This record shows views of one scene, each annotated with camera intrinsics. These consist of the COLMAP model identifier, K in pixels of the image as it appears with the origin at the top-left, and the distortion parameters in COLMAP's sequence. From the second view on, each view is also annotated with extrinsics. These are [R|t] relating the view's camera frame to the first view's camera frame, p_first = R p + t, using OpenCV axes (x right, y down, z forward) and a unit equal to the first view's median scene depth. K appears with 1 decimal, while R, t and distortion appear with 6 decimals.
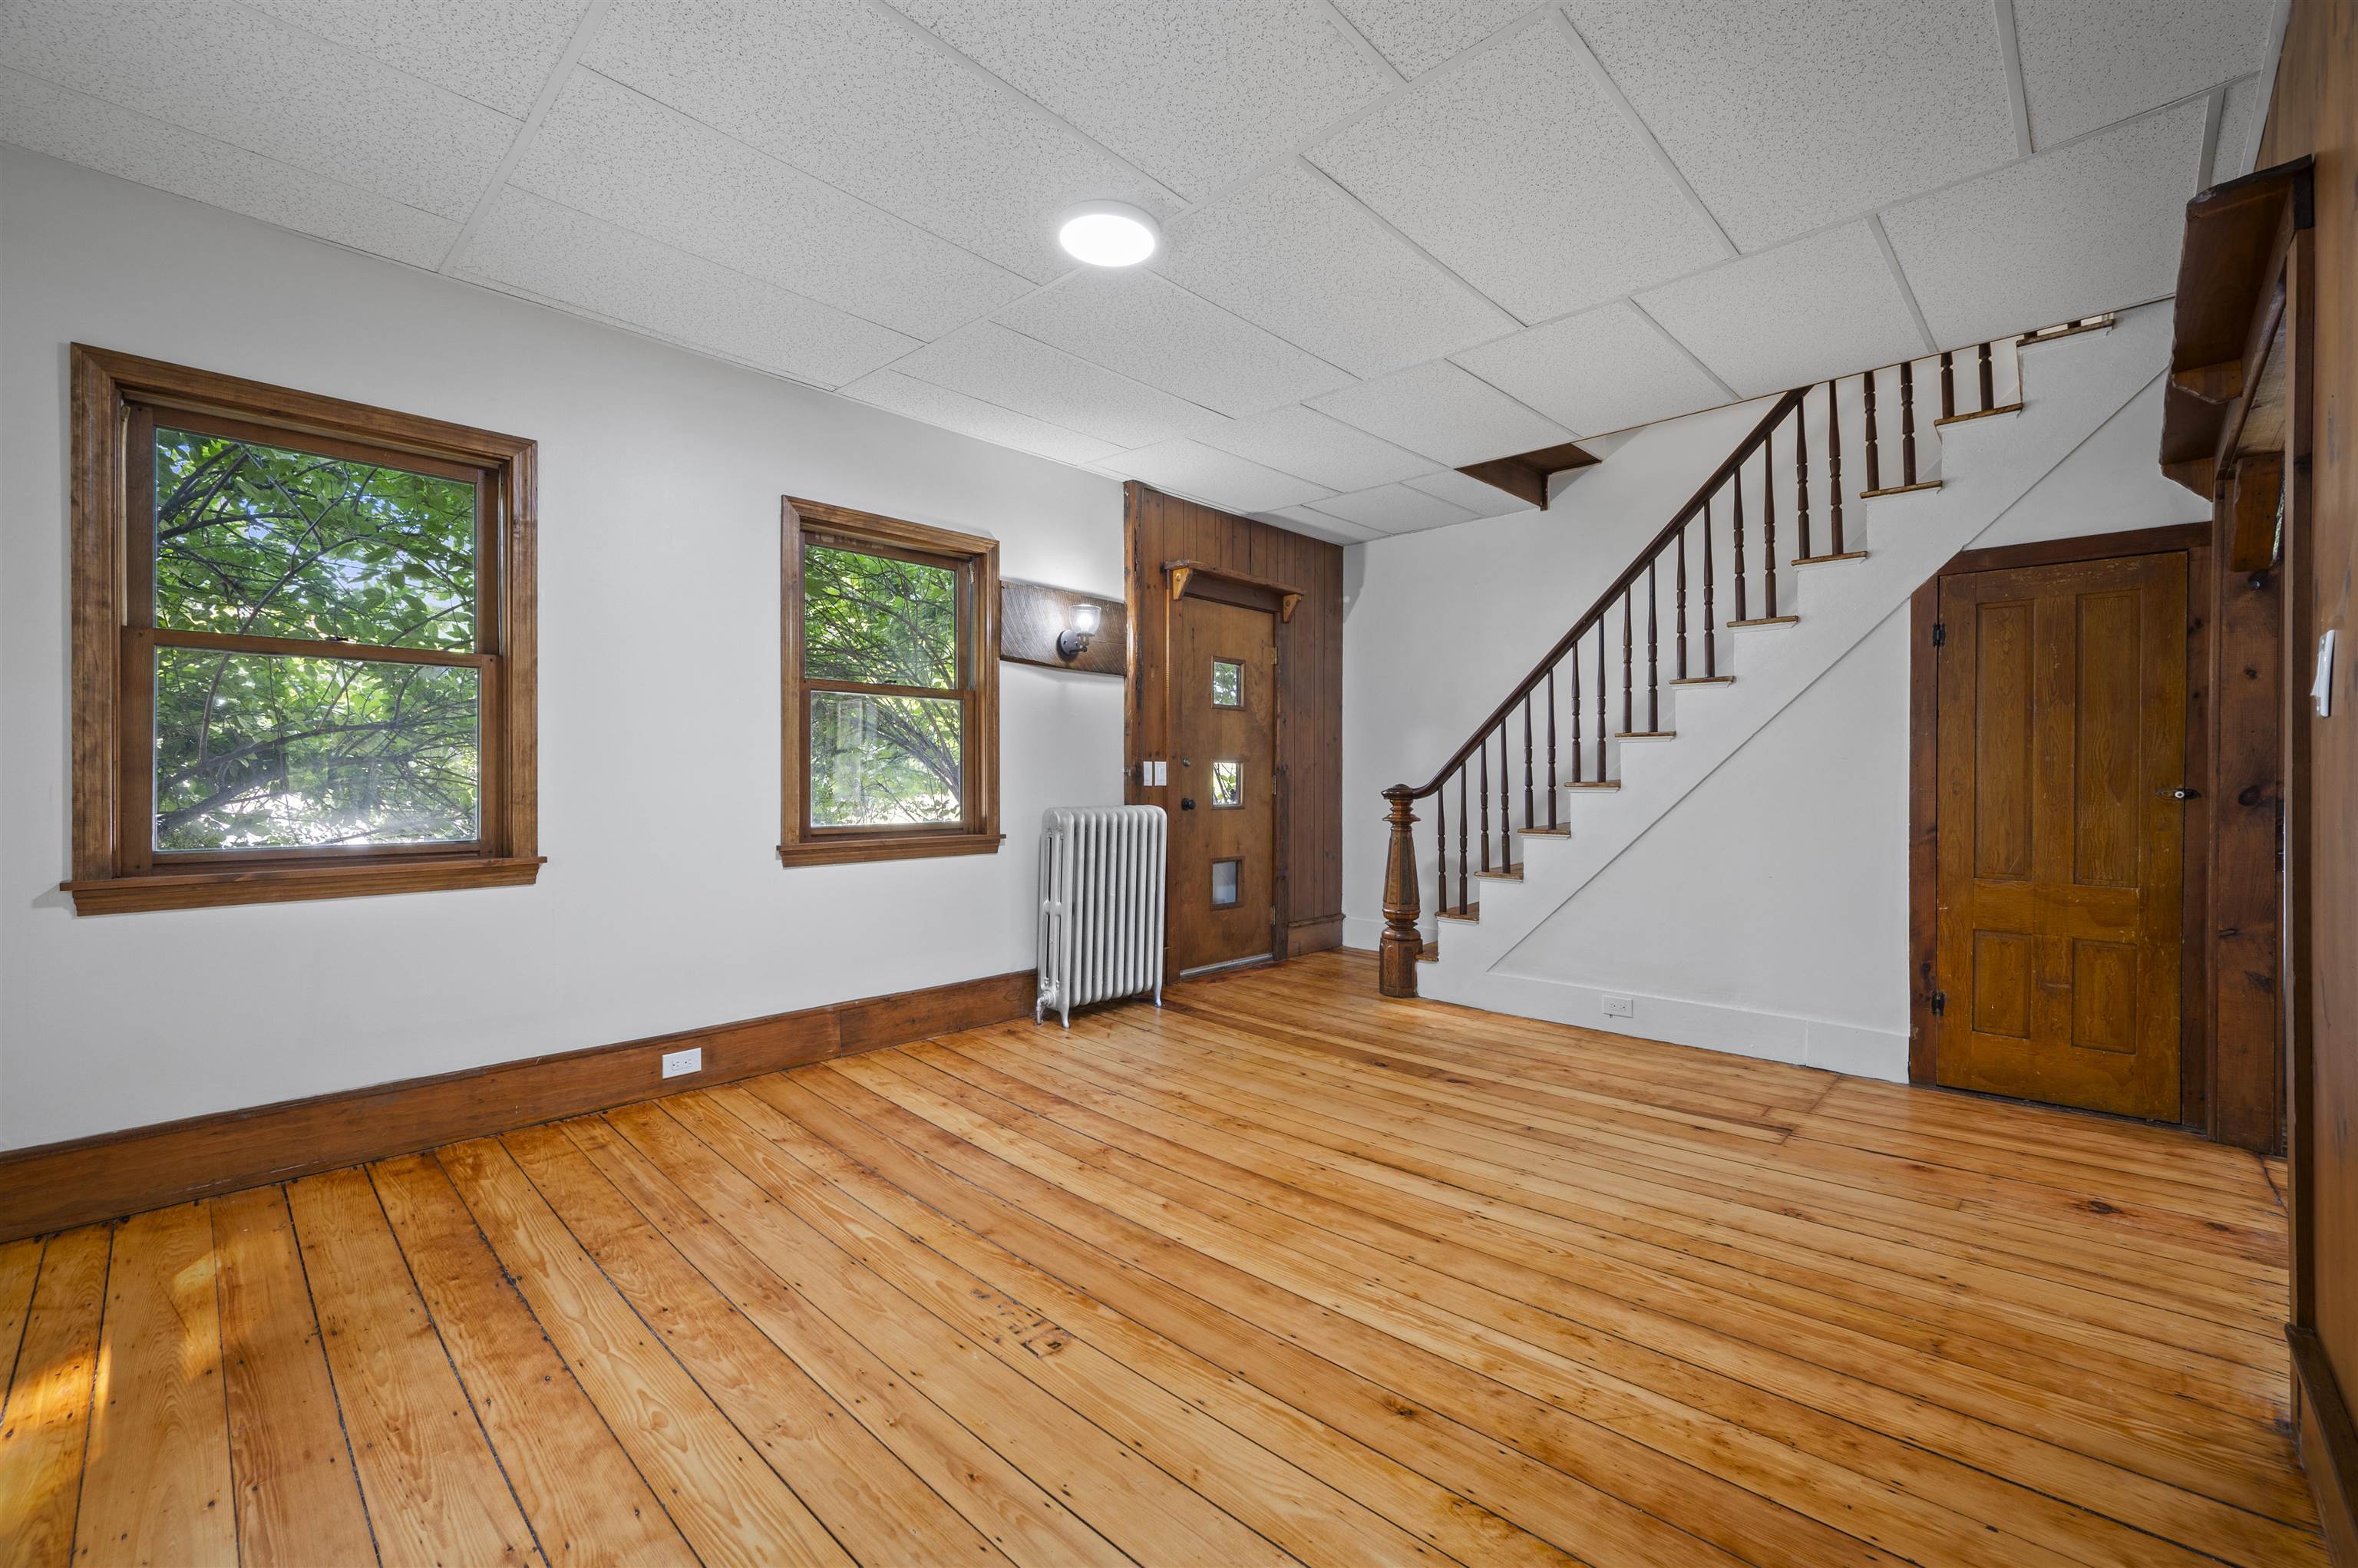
lens RADIAL K [[959.2, 0, 1179.0], [0, 959.2, 784.0], [0, 0, 1]] dist [-0.003004, -0.000129]
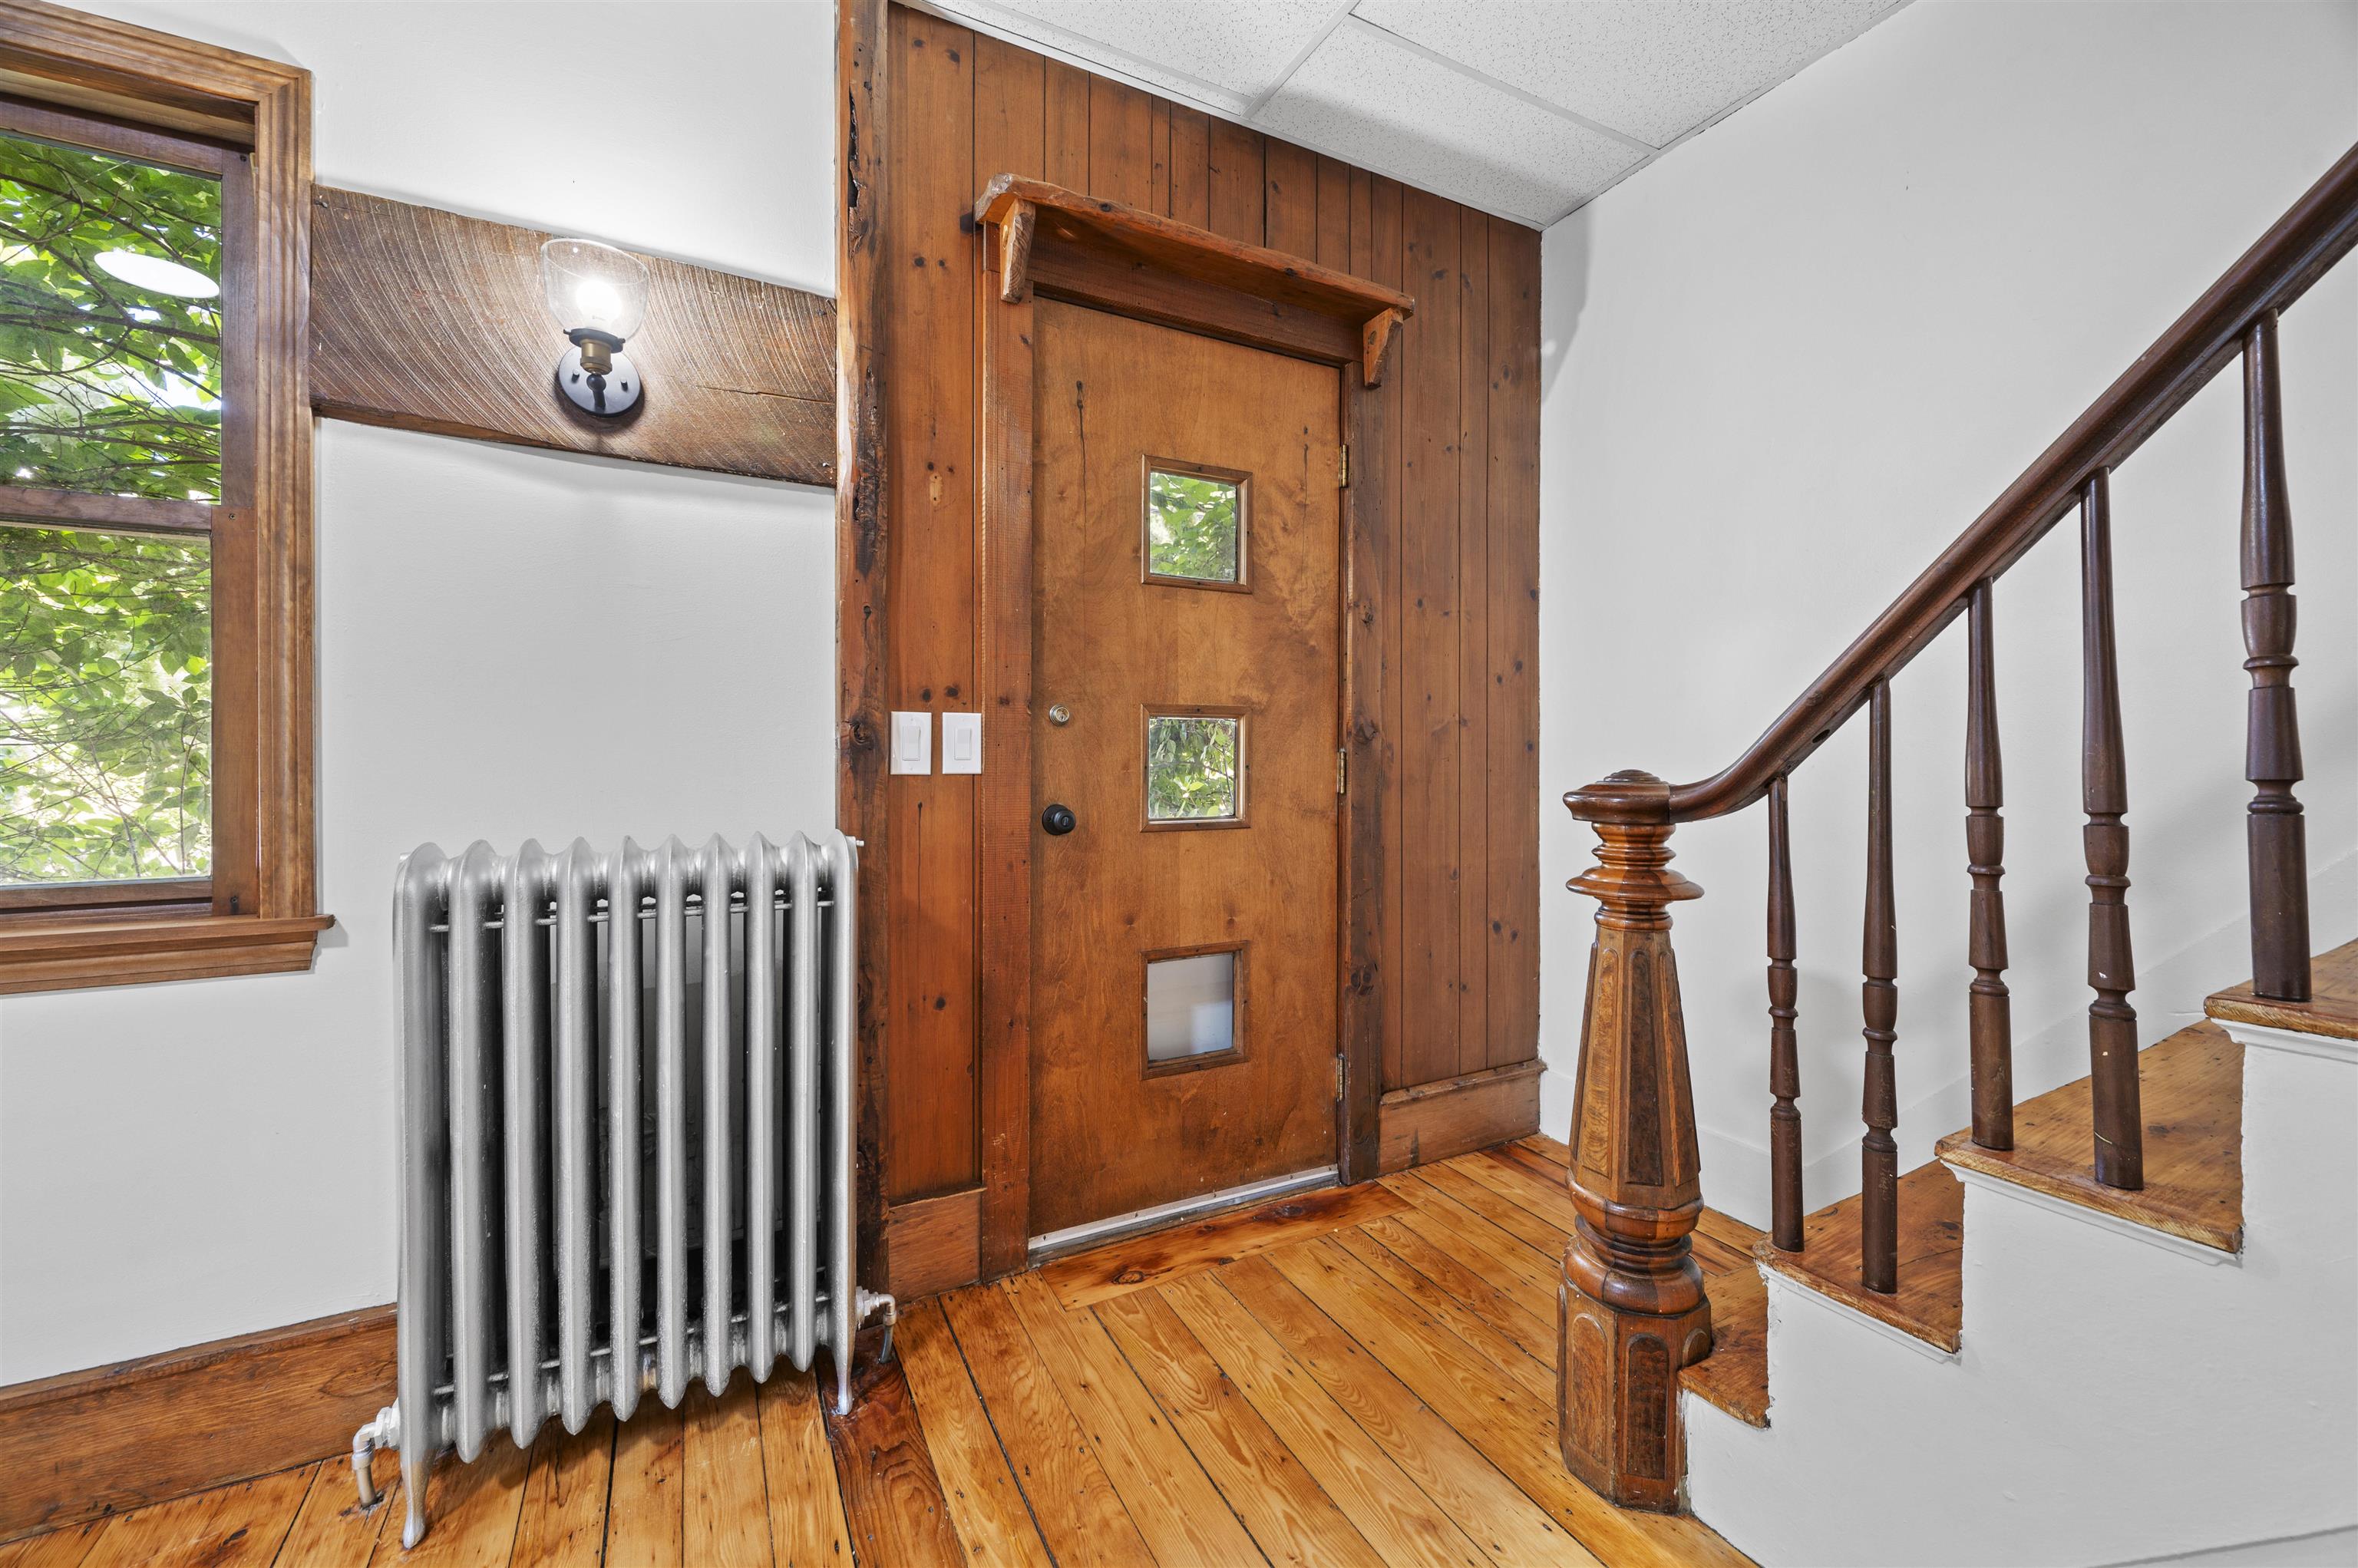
lens RADIAL K [[948.4, 0, 1182.7], [0, 948.4, 767.4], [0, 0, 1]] dist [-0.001078, 0.000018]
pose [[0.949633, -0.000353, -0.313365, 0.216494], [0.001295, 0.999995, 0.002796, -0.002183], [0.313363, -0.003061, 0.949629, 0.762420]]
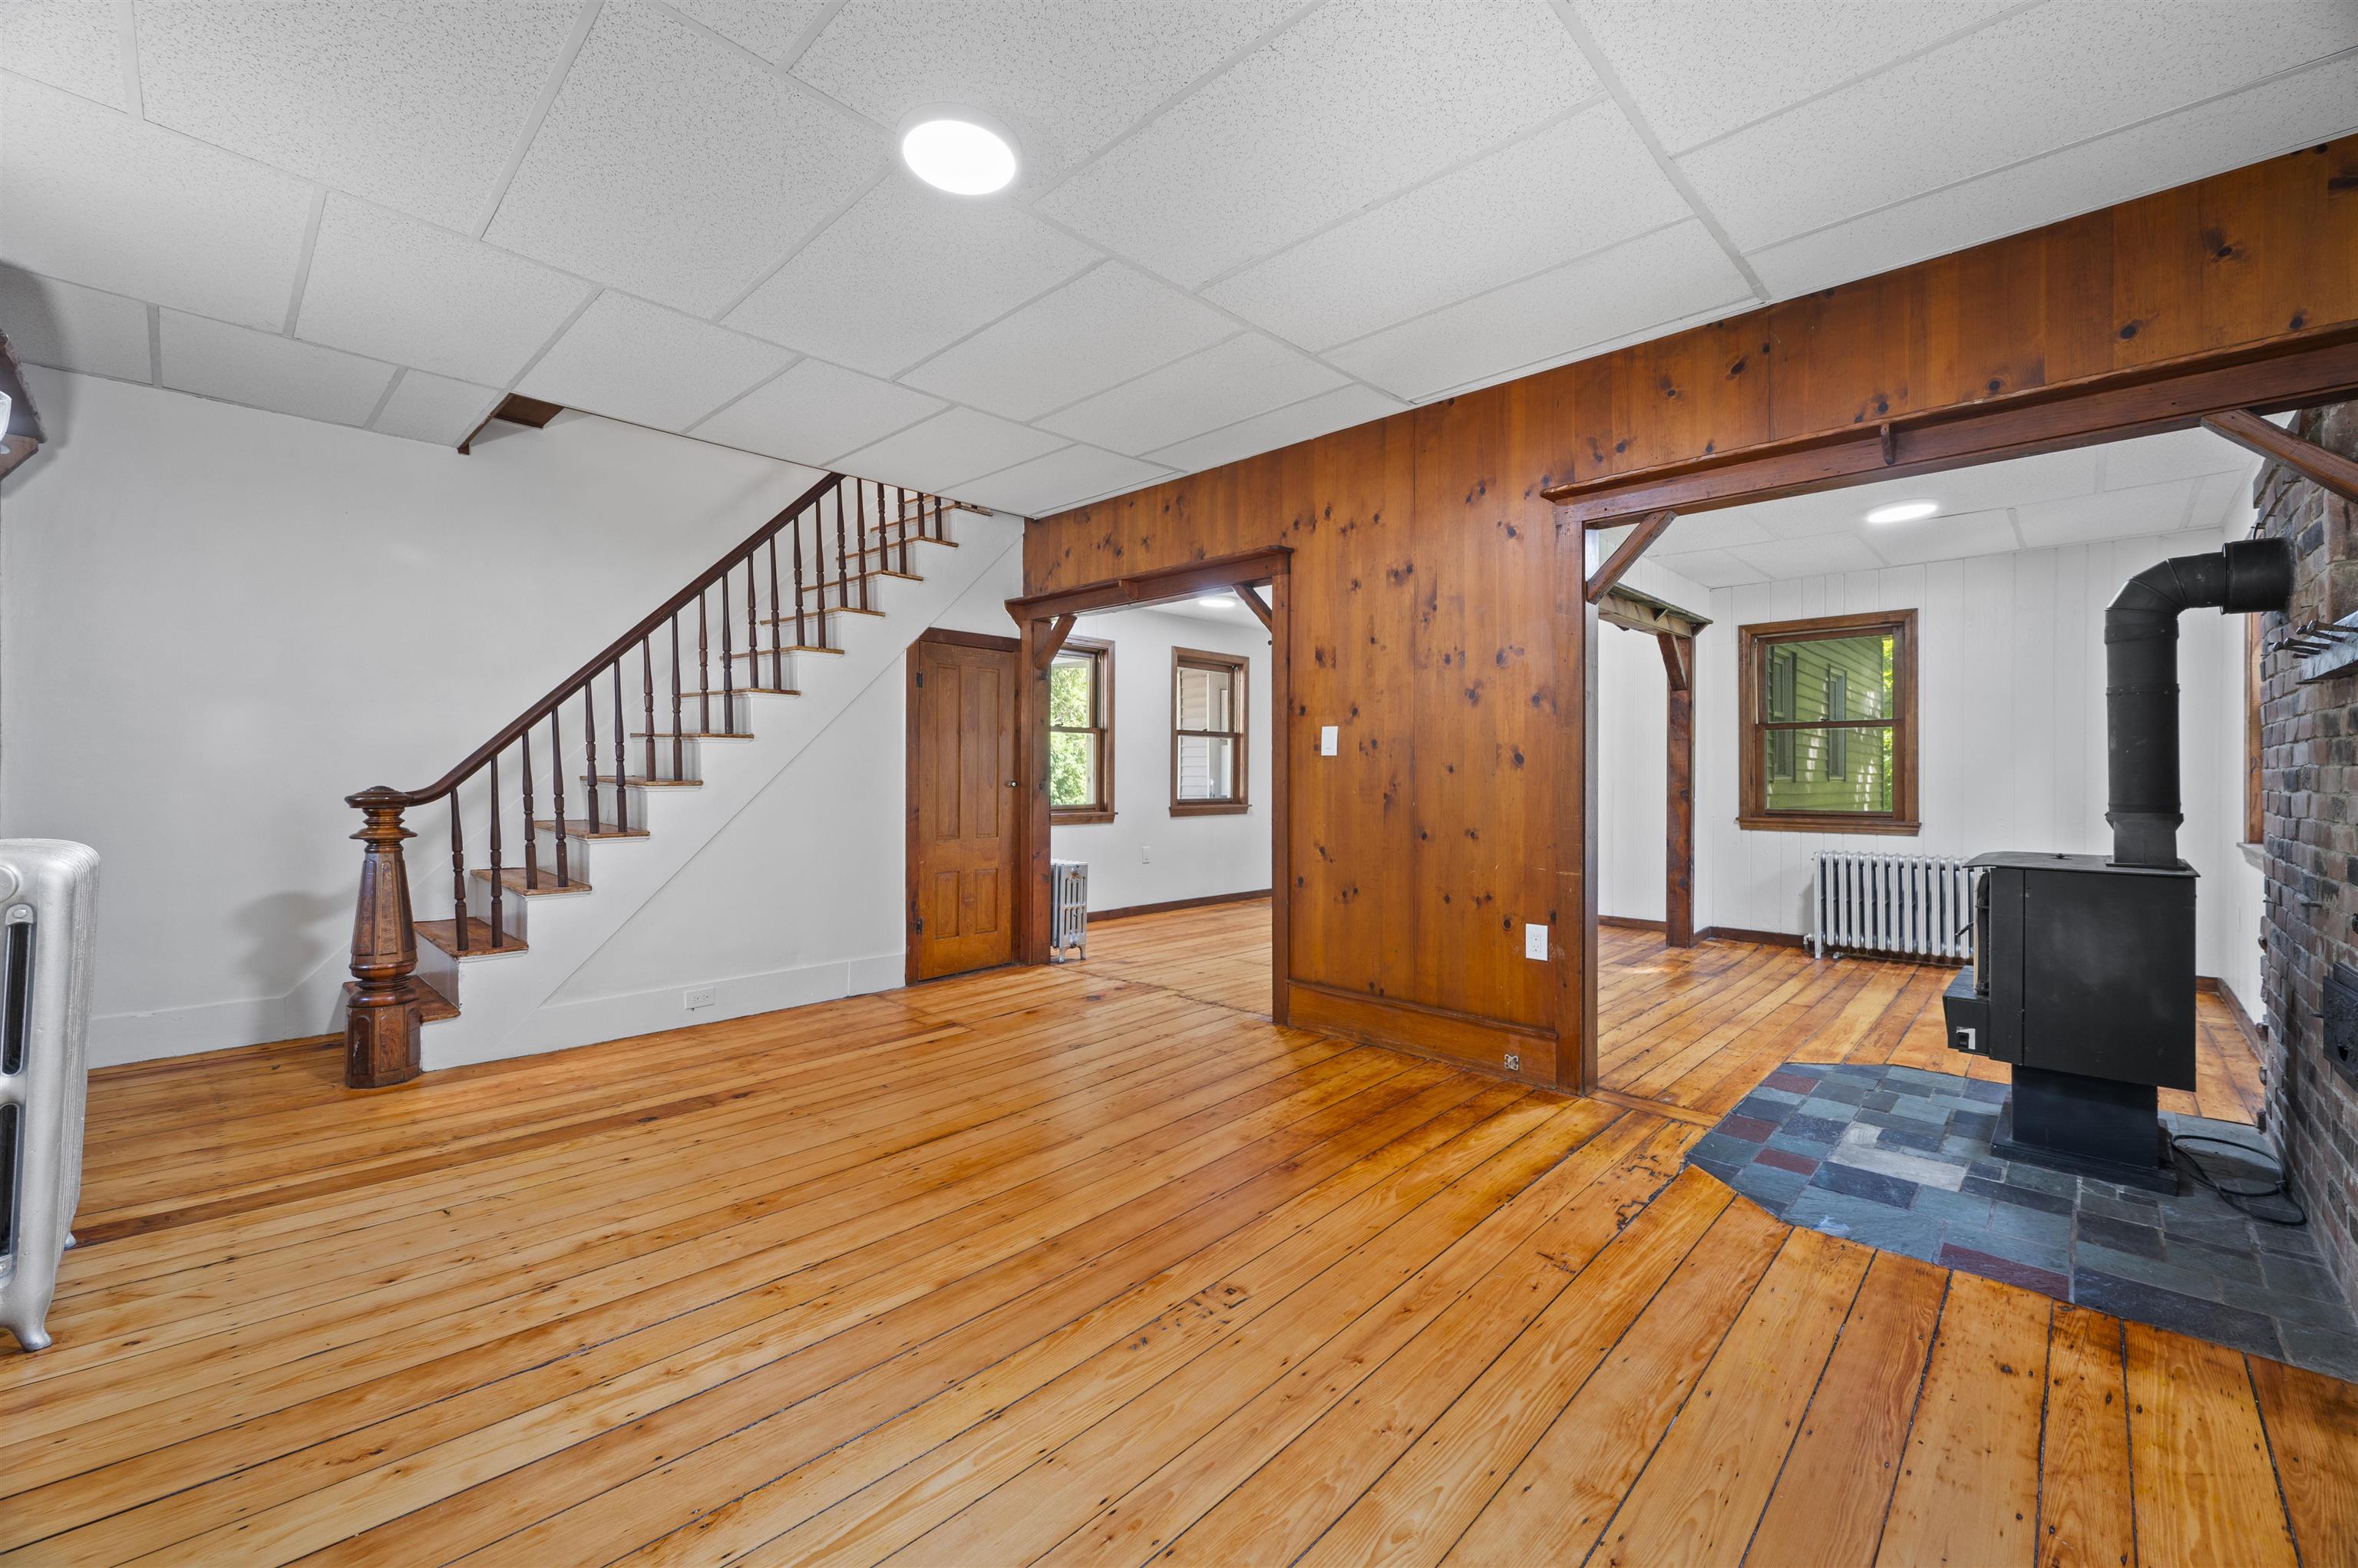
lens RADIAL K [[948.4, 0, 1182.7], [0, 948.4, 767.4], [0, 0, 1]] dist [-0.001078, 0.000018]
pose [[0.002755, 0.004110, 0.999988, -0.534849], [0.007621, 0.999962, -0.004131, -0.006954], [-0.999967, 0.007633, 0.002723, 0.456173]]
